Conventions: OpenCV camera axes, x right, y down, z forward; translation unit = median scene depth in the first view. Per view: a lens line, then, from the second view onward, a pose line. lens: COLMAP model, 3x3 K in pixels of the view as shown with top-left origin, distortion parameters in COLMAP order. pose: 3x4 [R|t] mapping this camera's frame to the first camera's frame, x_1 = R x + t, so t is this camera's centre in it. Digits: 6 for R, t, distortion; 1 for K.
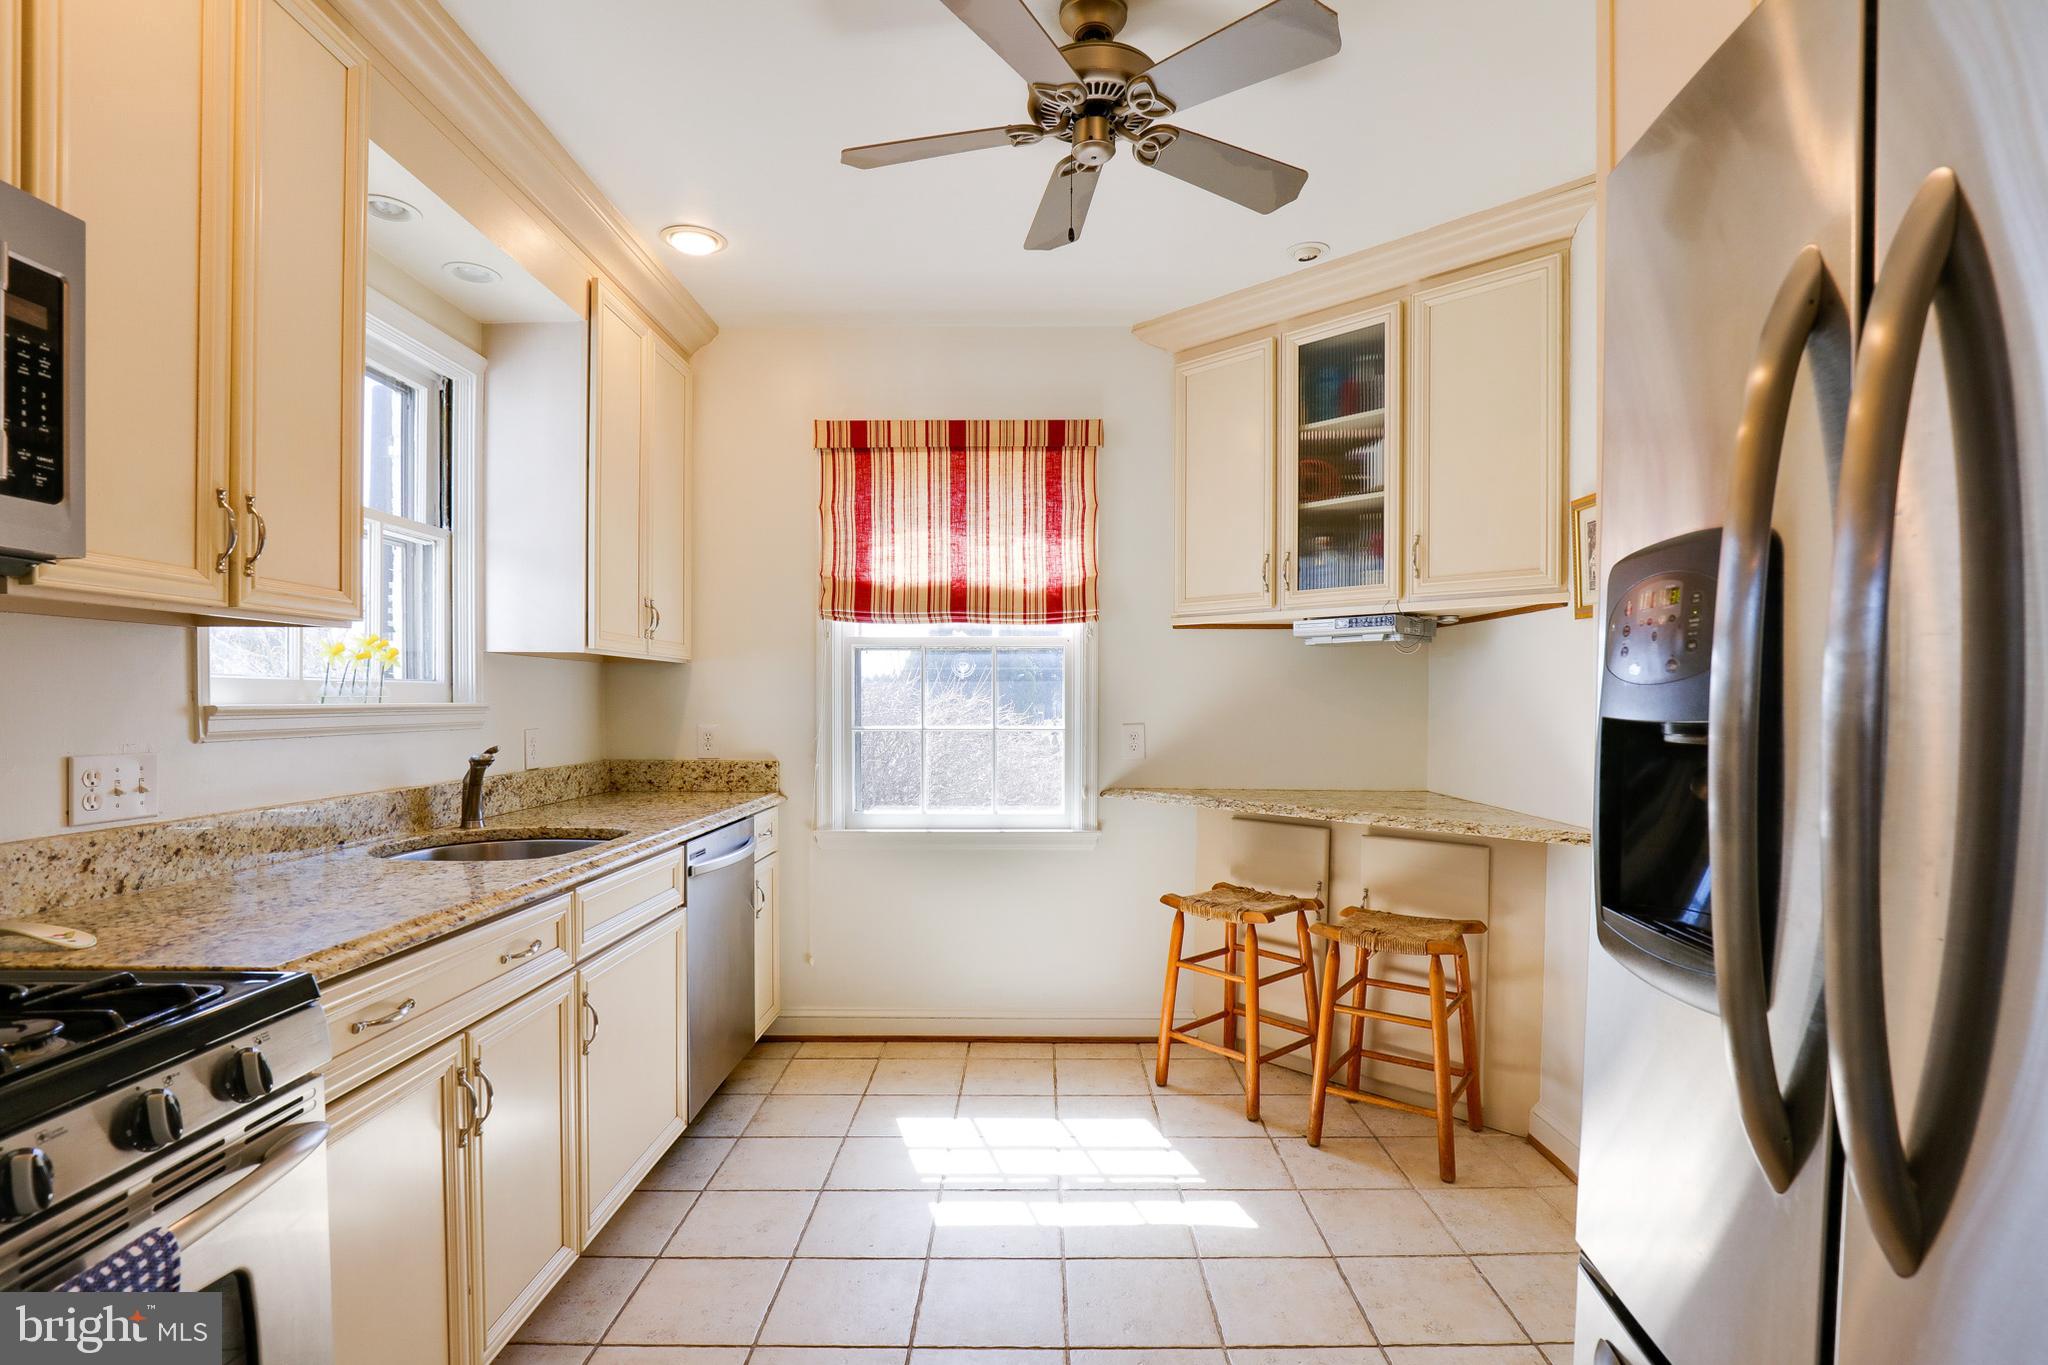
lens RADIAL K [[969.3, 0, 1031.6], [0, 969.3, 715.7], [0, 0, 1]] dist [-0.039216, 0.008766]
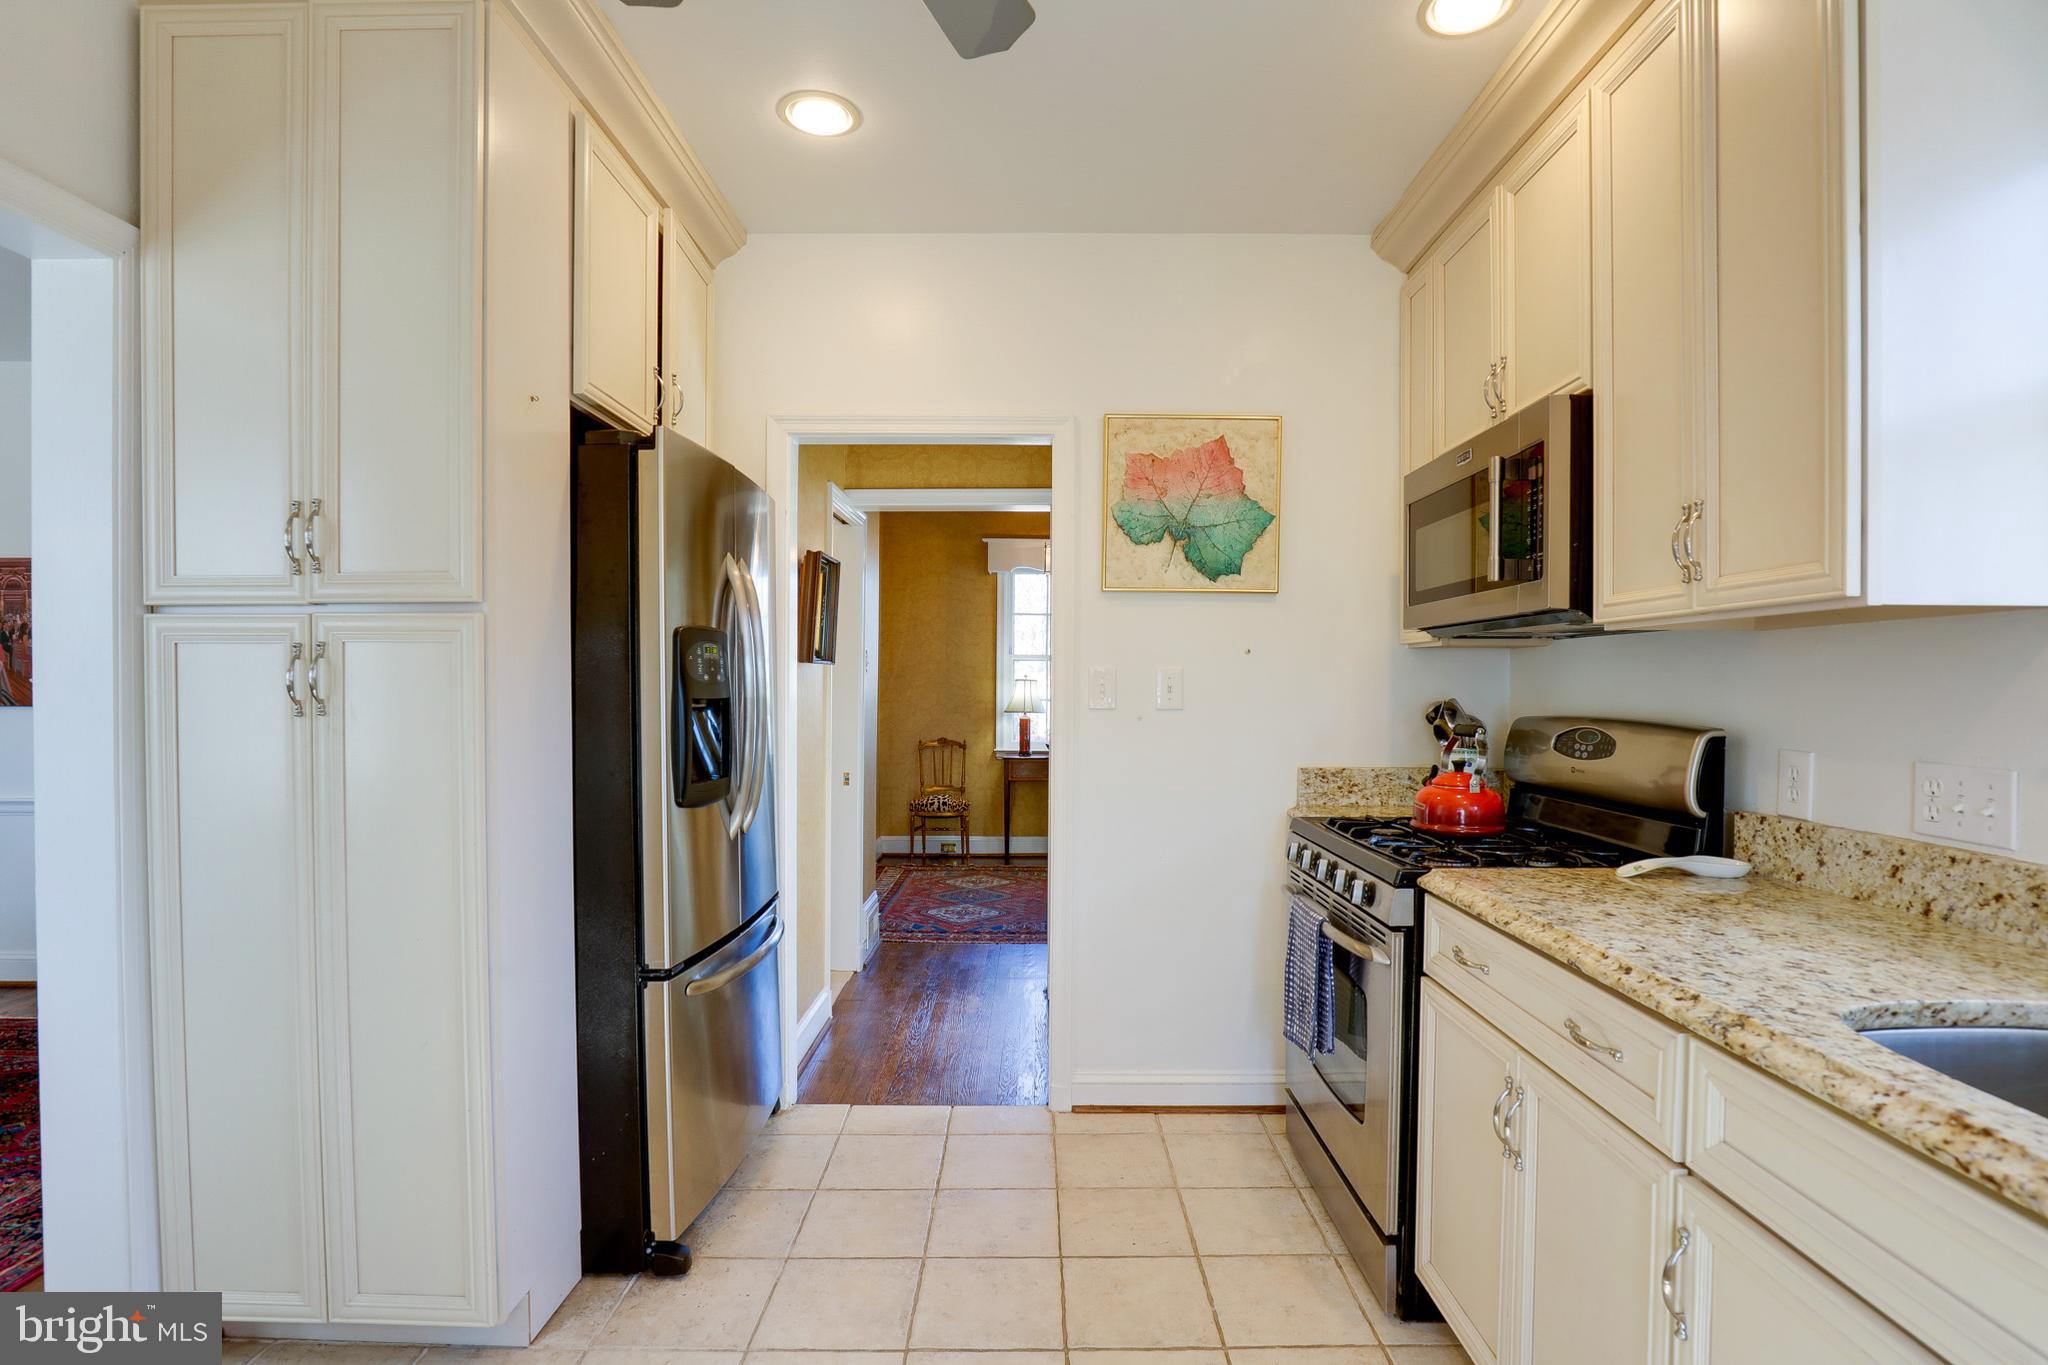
lens RADIAL K [[985.7, 0, 1045.9], [0, 985.7, 697.1], [0, 0, 1]] dist [-0.037314, 0.010309]
pose [[-0.999836, -0.008507, -0.015982, -0.053321], [-0.008973, 0.999529, 0.029347, -0.022250], [0.015725, 0.029485, -0.999442, 1.004867]]
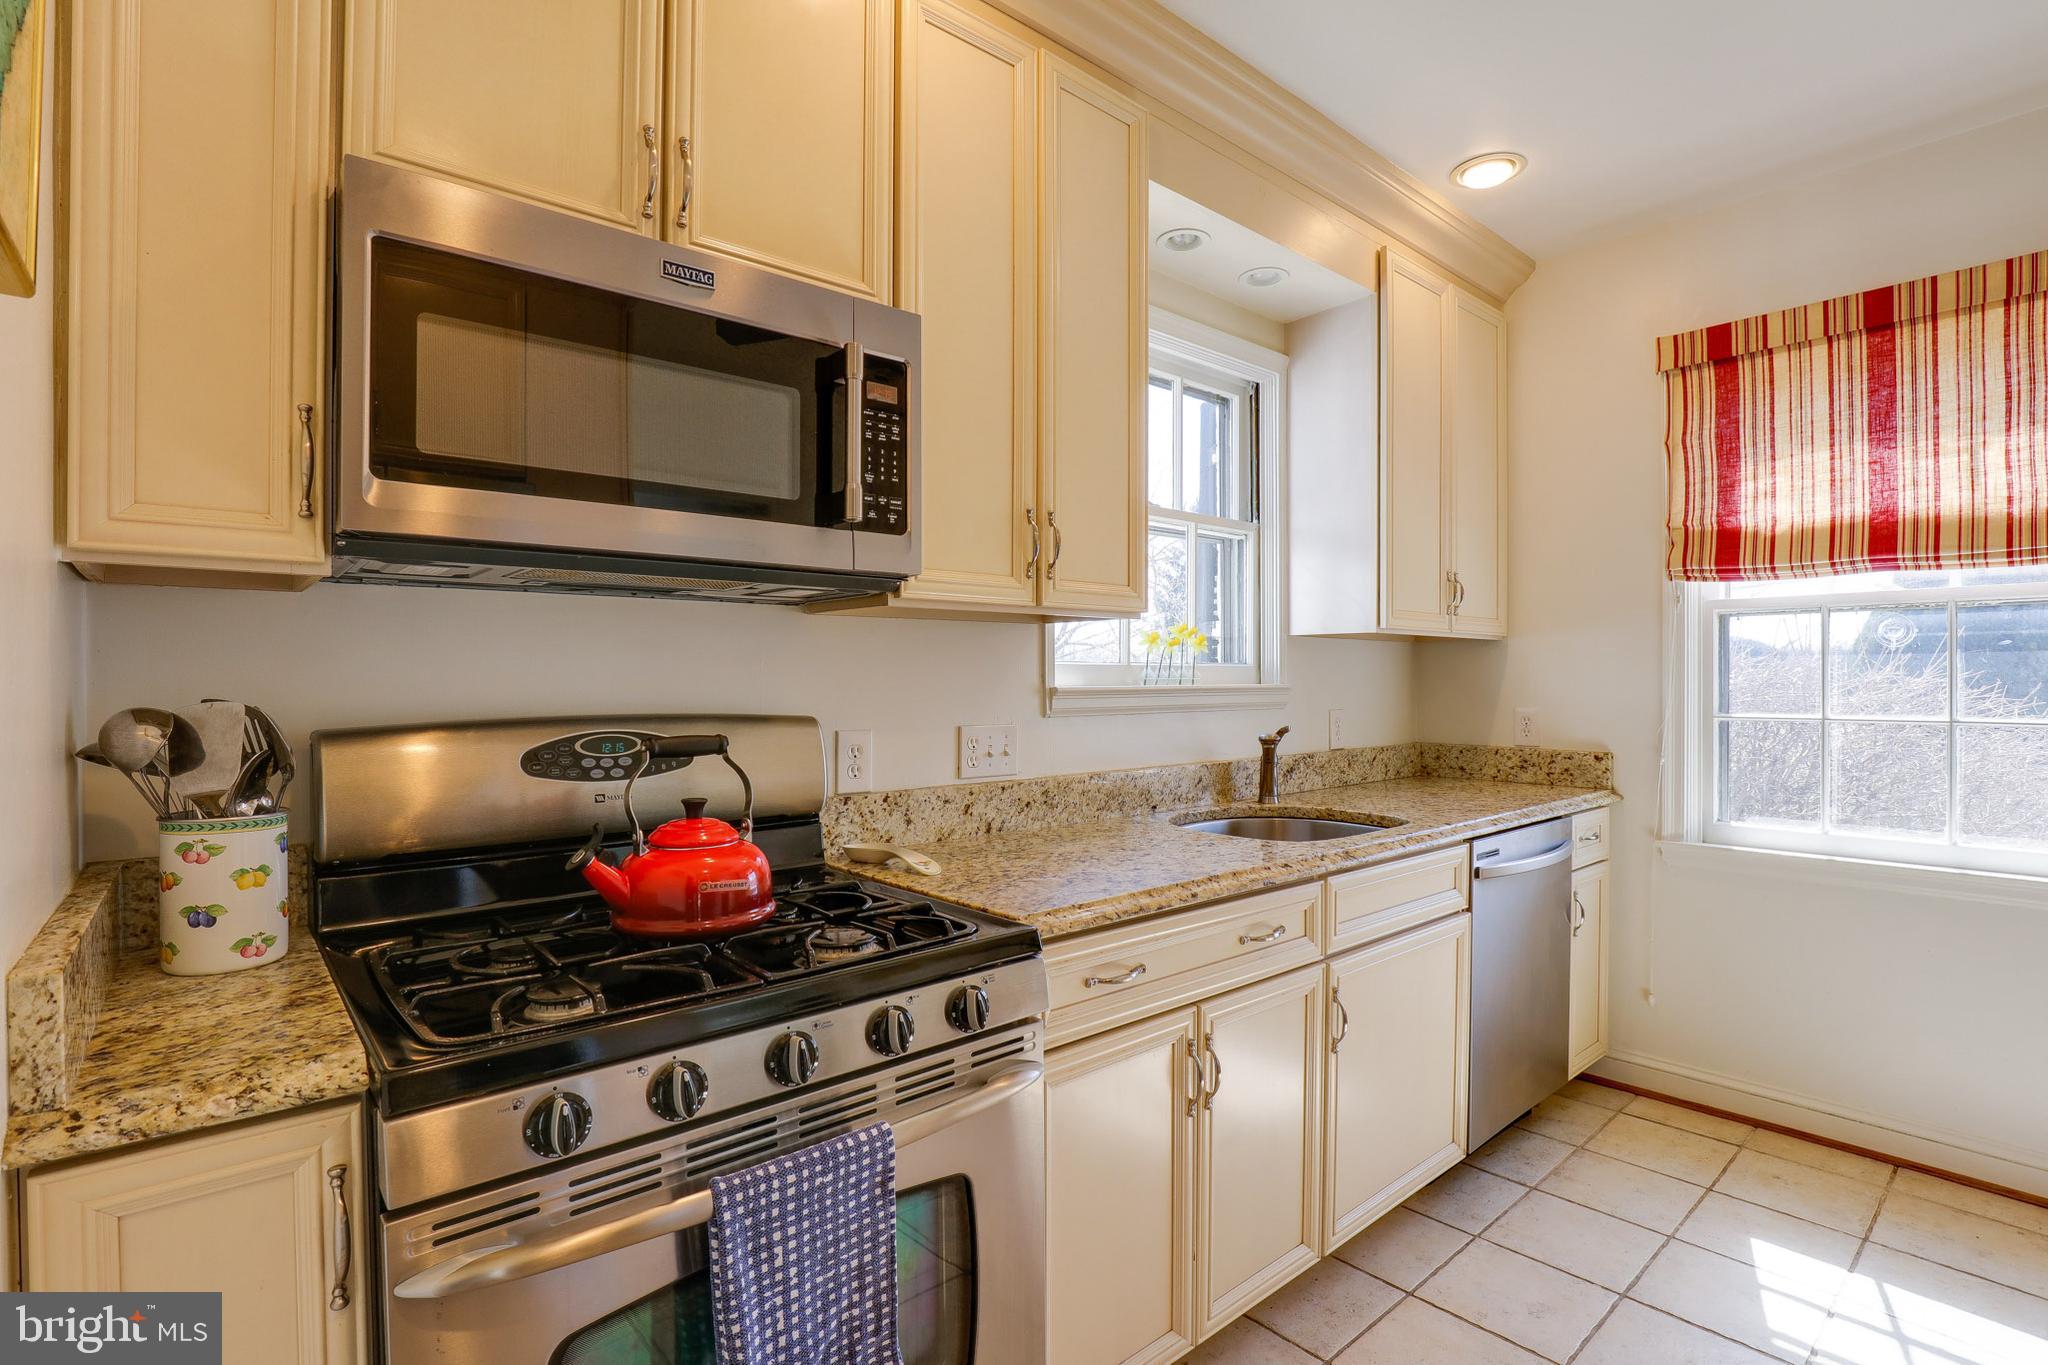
lens RADIAL K [[964.4, 0, 1050.8], [0, 964.4, 685.5], [0, 0, 1]] dist [-0.040322, 0.008237]
pose [[0.664451, 0.001427, -0.747330, 0.038468], [-0.008325, 0.999950, -0.005493, -0.003480], [0.747285, 0.009872, 0.664430, 0.097413]]
